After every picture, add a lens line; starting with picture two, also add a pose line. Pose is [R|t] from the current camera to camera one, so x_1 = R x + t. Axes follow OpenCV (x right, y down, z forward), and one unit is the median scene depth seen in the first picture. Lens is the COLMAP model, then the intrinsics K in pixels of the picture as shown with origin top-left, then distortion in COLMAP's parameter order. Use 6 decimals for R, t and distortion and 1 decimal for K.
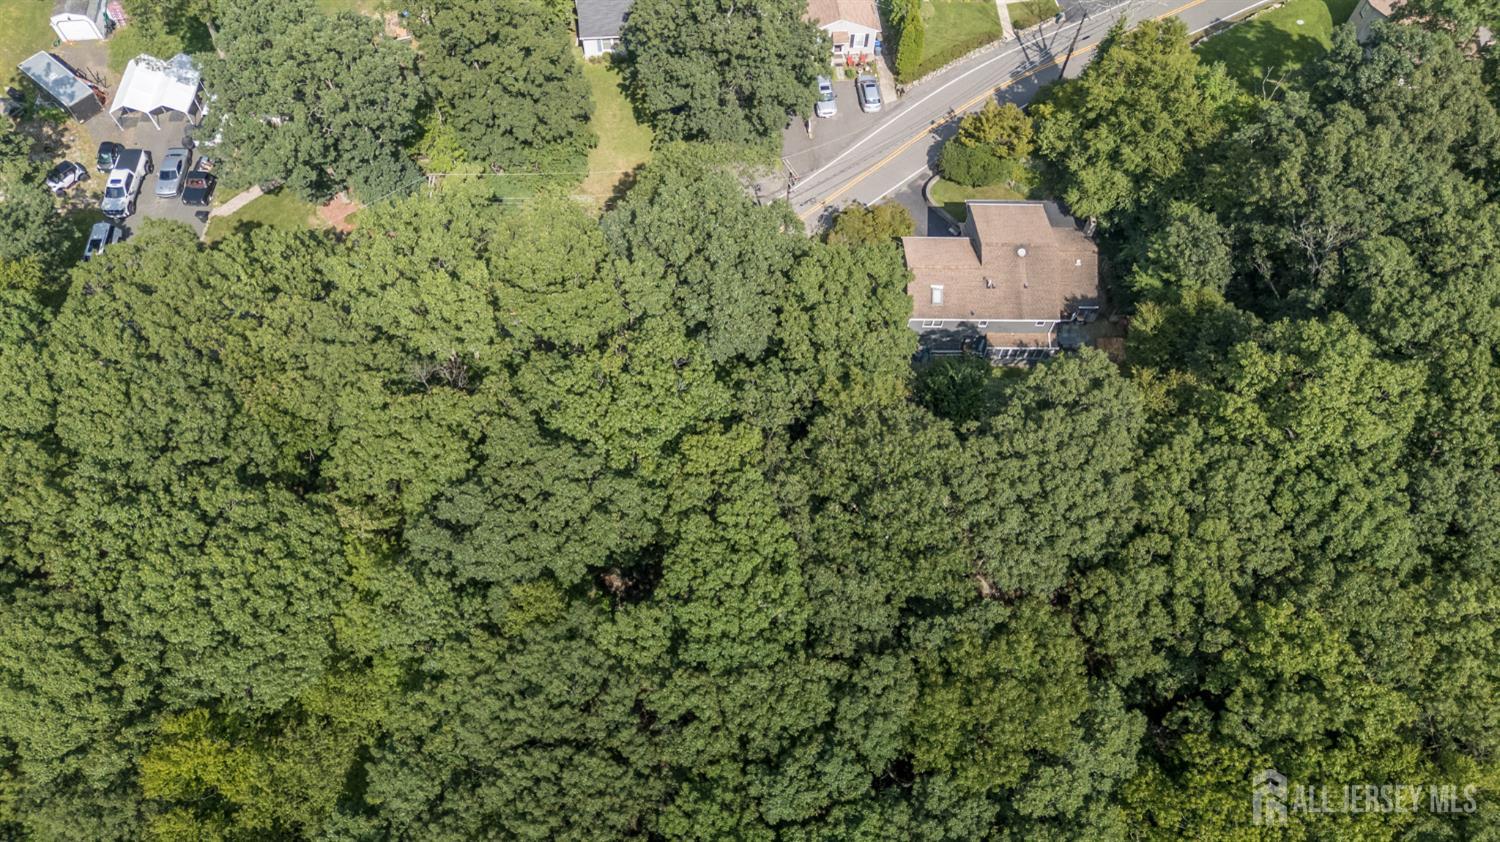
lens RADIAL K [[1102.8, 0, 750.0], [0, 1102.8, 421.0], [0, 0, 1]] dist [0.079190, -0.090948]
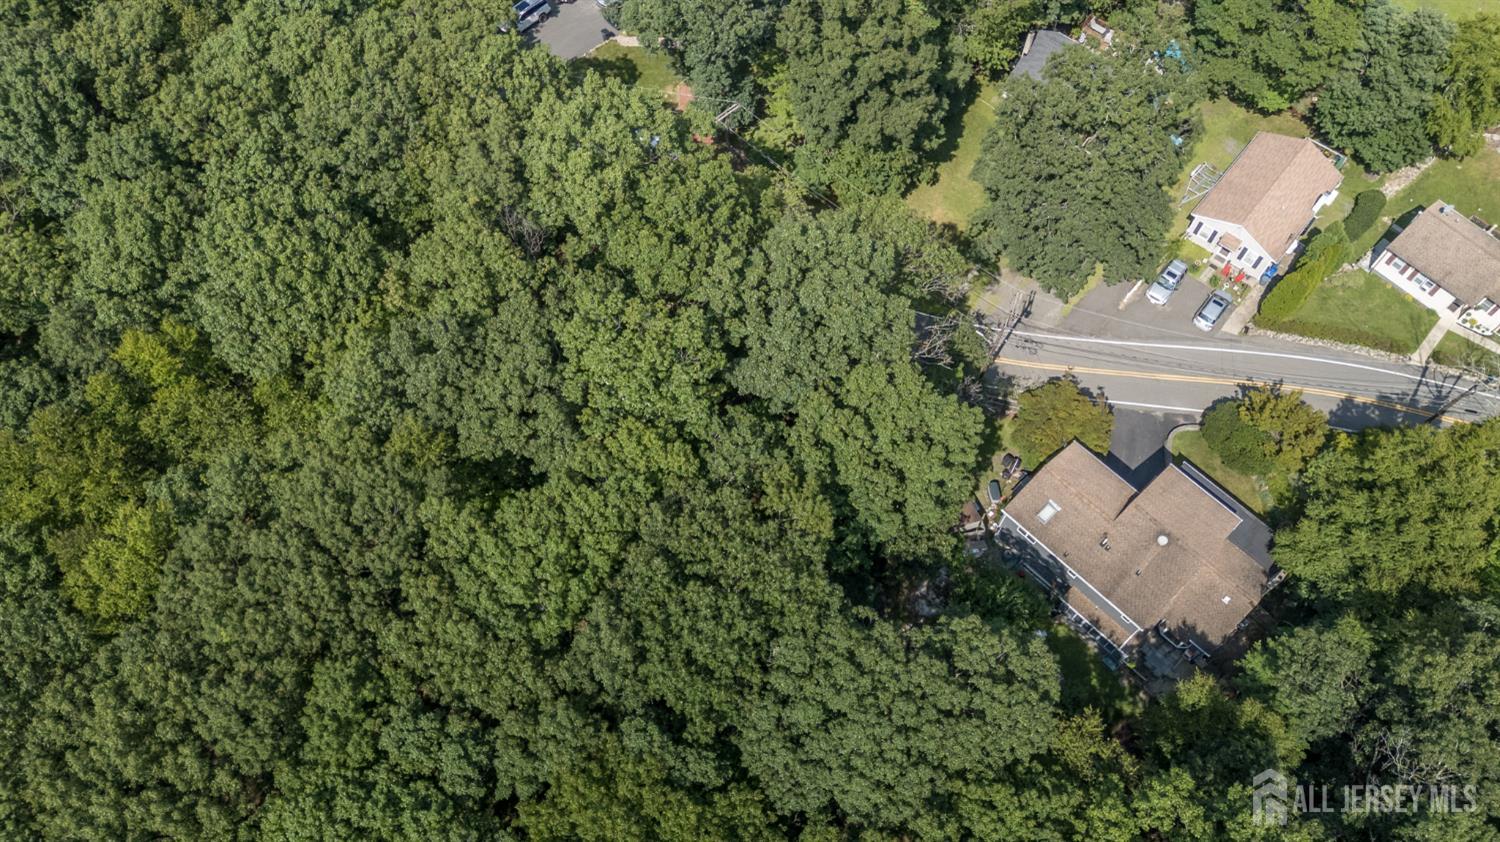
lens RADIAL K [[1102.8, 0, 750.0], [0, 1102.8, 421.0], [0, 0, 1]] dist [0.079190, -0.090948]
pose [[0.697423, 0.627023, -0.347050, 0.257204], [-0.632897, 0.766062, 0.112207, -0.115030], [0.336218, 0.141391, 0.931110, 0.084612]]
